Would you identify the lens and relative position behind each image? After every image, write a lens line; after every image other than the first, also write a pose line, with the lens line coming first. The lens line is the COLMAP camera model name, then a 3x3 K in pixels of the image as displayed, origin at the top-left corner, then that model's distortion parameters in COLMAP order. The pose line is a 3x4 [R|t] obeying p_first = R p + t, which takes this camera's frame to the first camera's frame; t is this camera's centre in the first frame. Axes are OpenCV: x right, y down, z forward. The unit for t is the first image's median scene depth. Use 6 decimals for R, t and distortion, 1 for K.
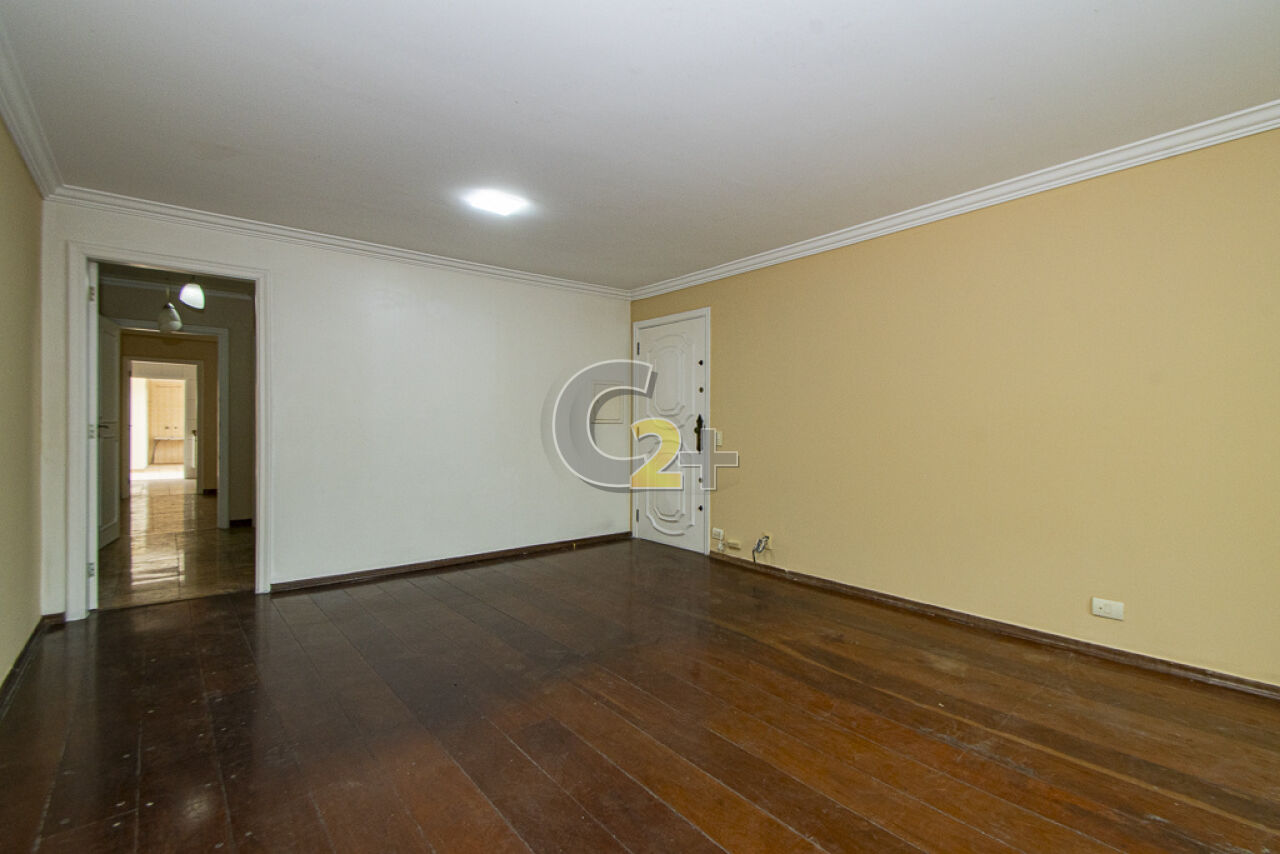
lens RADIAL K [[554.1, 0, 669.5], [0, 554.1, 426.3], [0, 0, 1]] dist [0.038097, -0.017637]
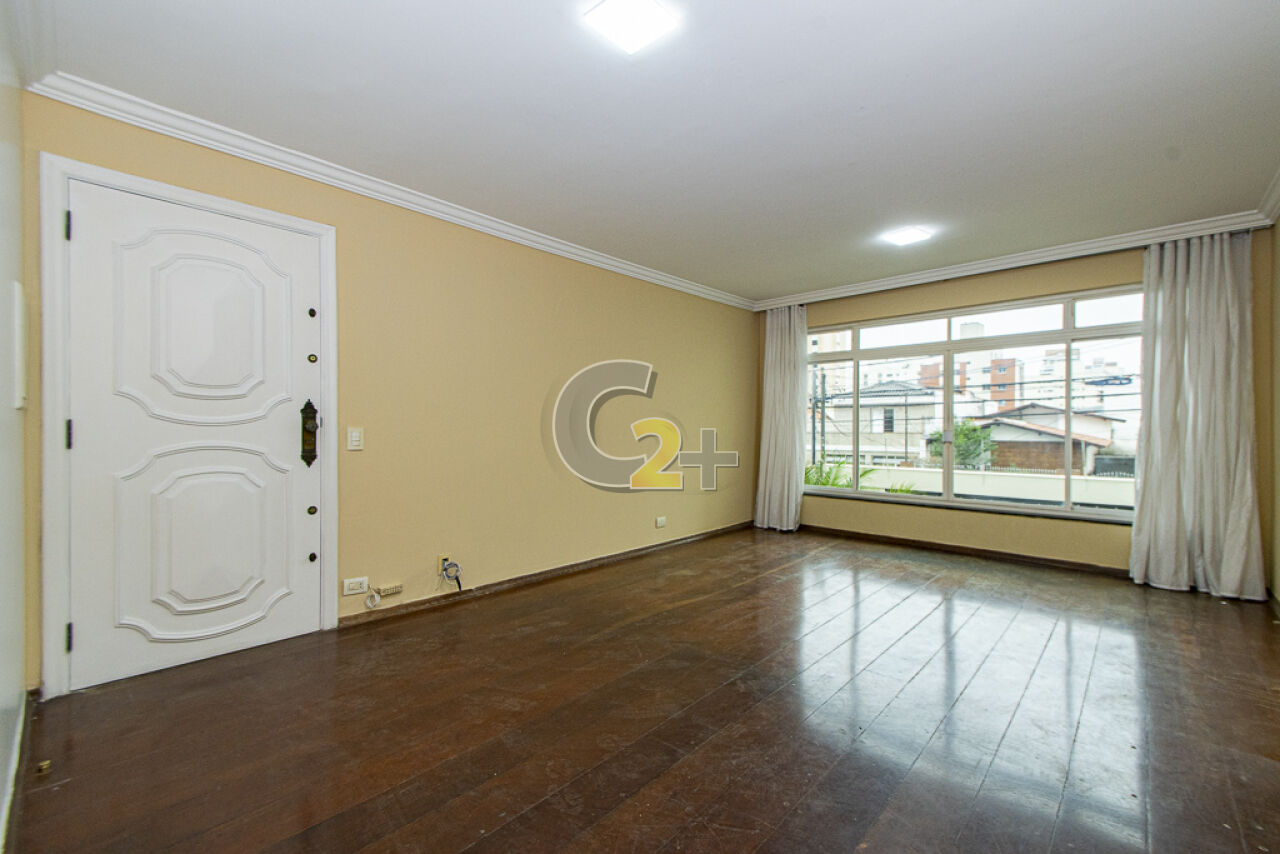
lens RADIAL K [[554.1, 0, 669.5], [0, 554.1, 426.3], [0, 0, 1]] dist [0.038097, -0.017637]
pose [[-0.130518, -0.003894, 0.991438, -0.948015], [-0.005106, 0.999982, 0.003256, 0.004698], [-0.991433, -0.004637, -0.130536, 1.122664]]
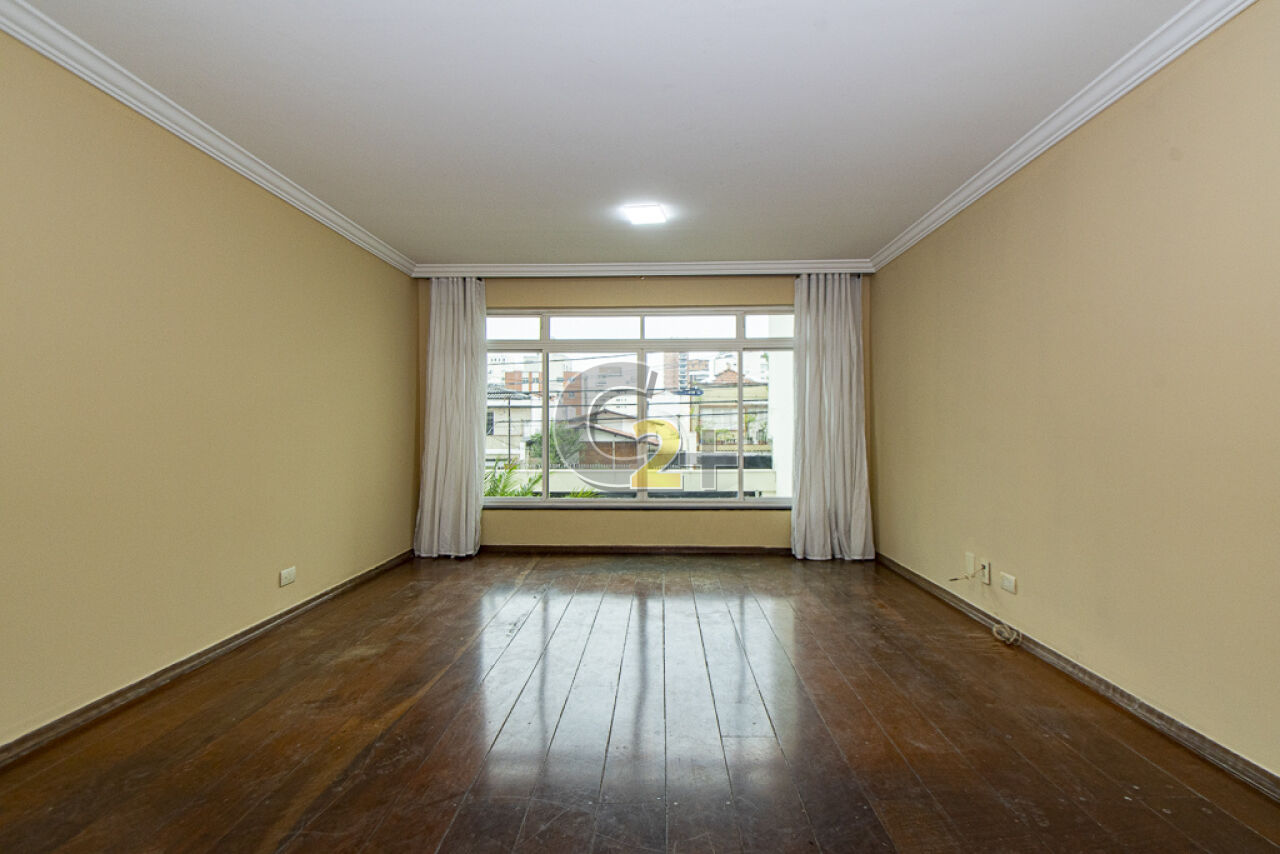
lens RADIAL K [[554.1, 0, 669.5], [0, 554.1, 426.3], [0, 0, 1]] dist [0.038097, -0.017637]
pose [[-0.746909, 0.000614, 0.664926, -0.538896], [-0.004615, 0.999971, -0.006108, 0.016882], [-0.664910, -0.007631, -0.746884, 1.247876]]
